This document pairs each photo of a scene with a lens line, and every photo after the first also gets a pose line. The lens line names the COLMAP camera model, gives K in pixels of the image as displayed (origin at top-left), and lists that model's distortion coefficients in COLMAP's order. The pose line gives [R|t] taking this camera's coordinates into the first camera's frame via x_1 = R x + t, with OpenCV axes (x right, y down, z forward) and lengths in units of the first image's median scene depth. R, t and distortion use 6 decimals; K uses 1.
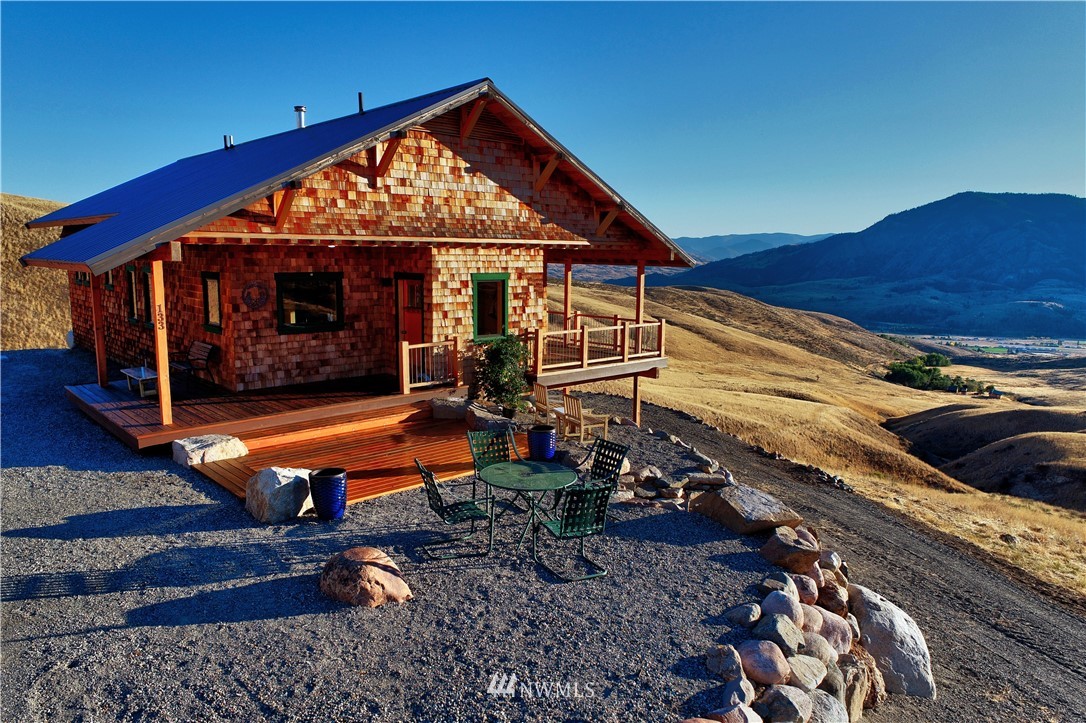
lens RADIAL K [[738.2, 0, 543.0], [0, 738.2, 361.5], [0, 0, 1]] dist [-0.006901, 0.000418]
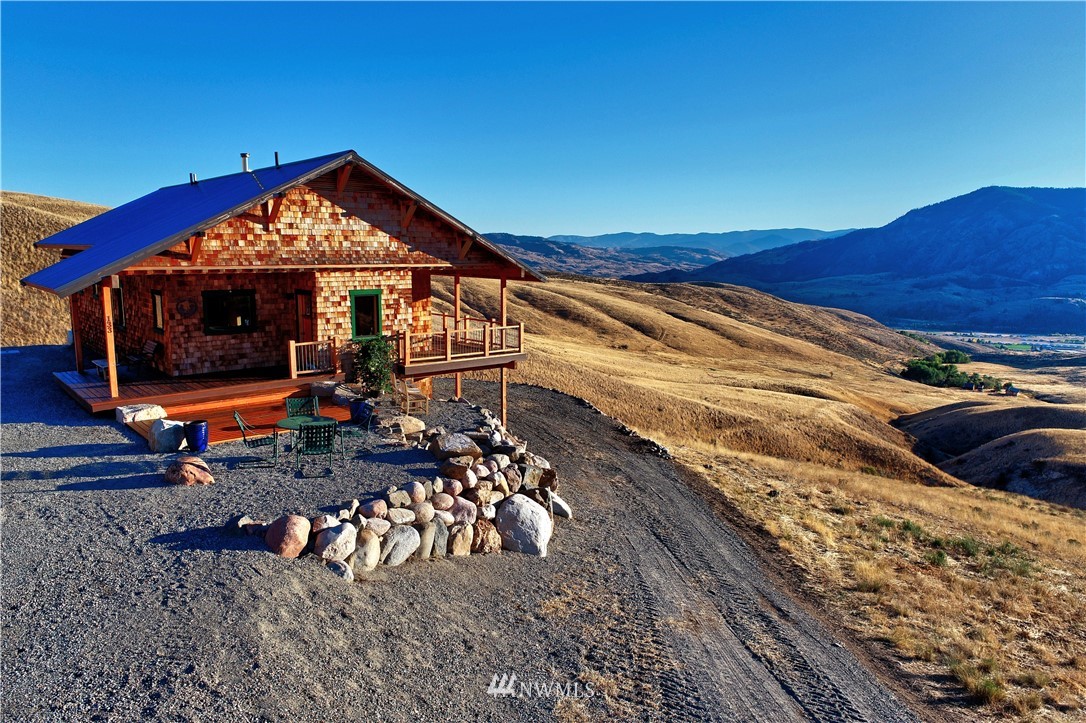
lens RADIAL K [[738.2, 0, 543.0], [0, 738.2, 361.5], [0, 0, 1]] dist [-0.006901, 0.000418]
pose [[0.999690, 0.002715, -0.024748, 0.283366], [-0.002578, 0.999981, 0.005576, 0.002727], [0.024762, -0.005510, 0.999678, -0.333851]]
